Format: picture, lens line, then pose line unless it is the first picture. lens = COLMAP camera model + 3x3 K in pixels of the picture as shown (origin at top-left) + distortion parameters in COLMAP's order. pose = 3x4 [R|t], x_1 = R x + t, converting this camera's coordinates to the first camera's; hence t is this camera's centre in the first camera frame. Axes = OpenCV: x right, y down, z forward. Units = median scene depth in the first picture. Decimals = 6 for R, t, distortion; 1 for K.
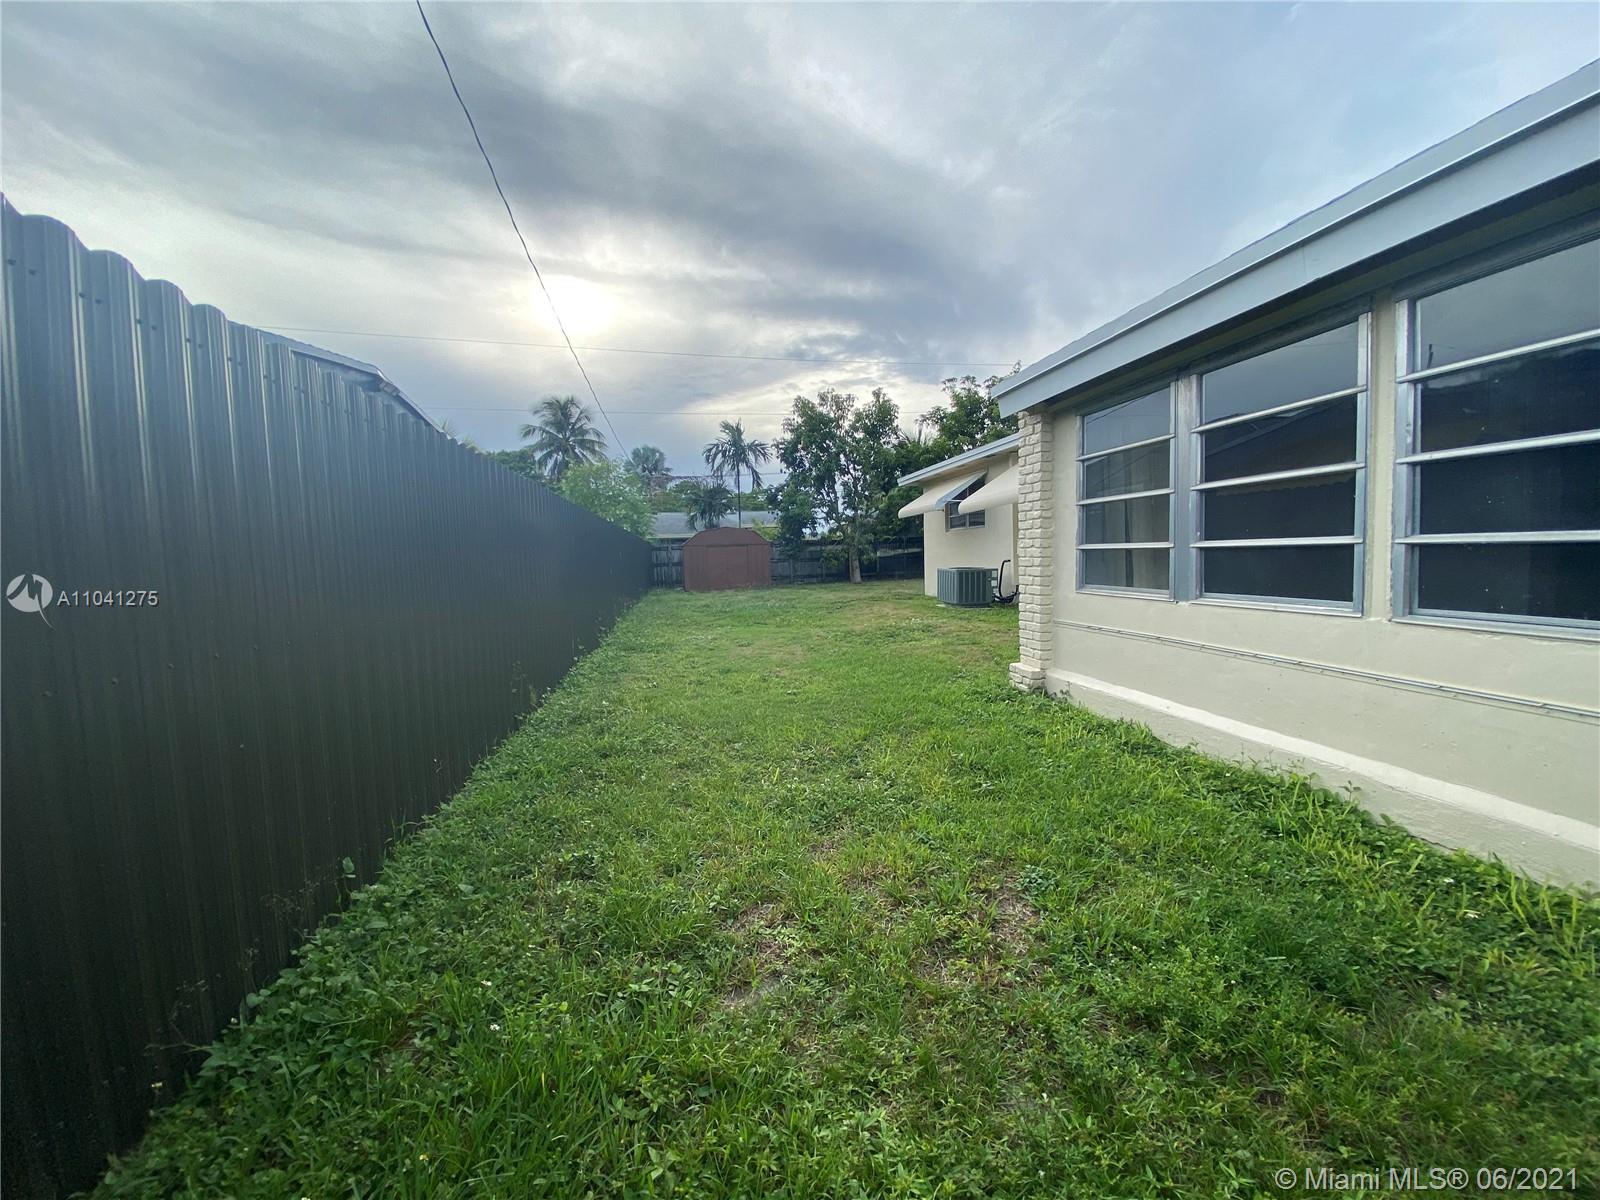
lens RADIAL K [[627.7, 0, 793.9], [0, 627.7, 597.4], [0, 0, 1]] dist [0.033489, -0.028527]
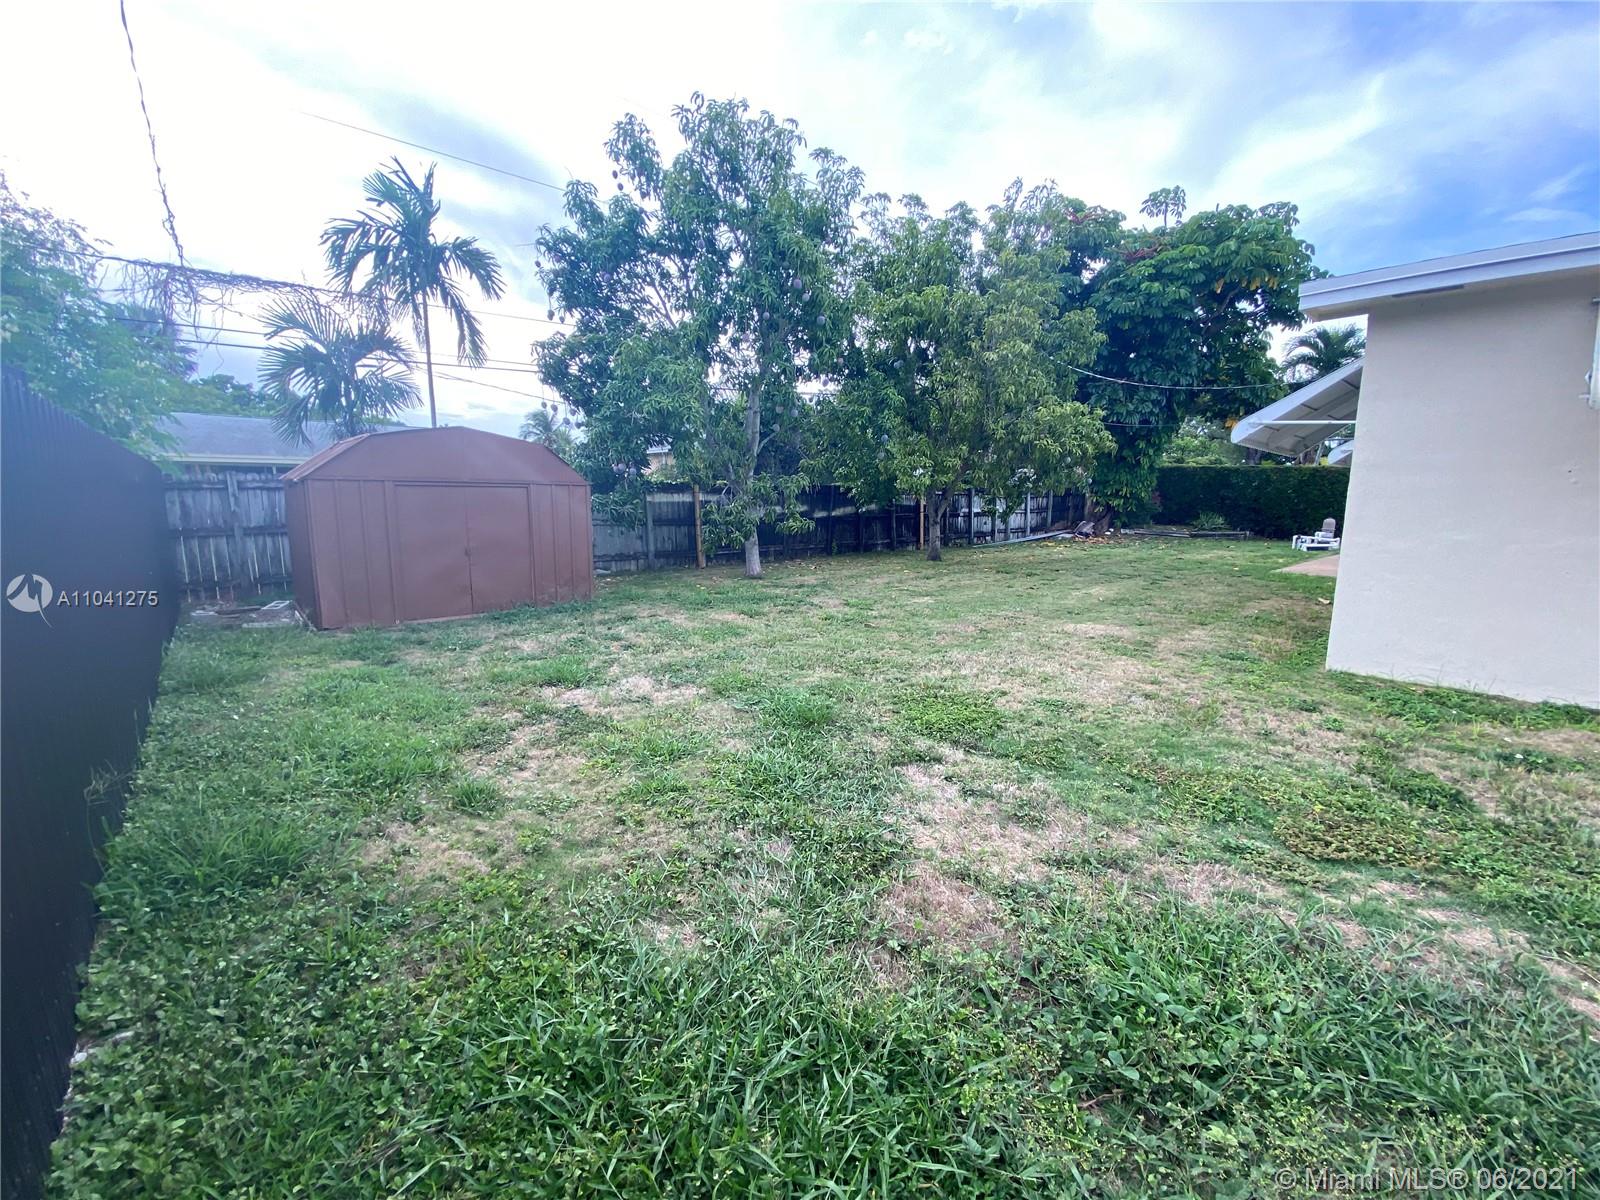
lens RADIAL K [[627.7, 0, 793.9], [0, 627.7, 597.4], [0, 0, 1]] dist [0.033489, -0.028527]
pose [[0.844503, -0.060237, 0.532152, -0.118882], [0.027462, 0.997218, 0.069300, -0.030385], [-0.534846, -0.043911, 0.843808, 0.510413]]
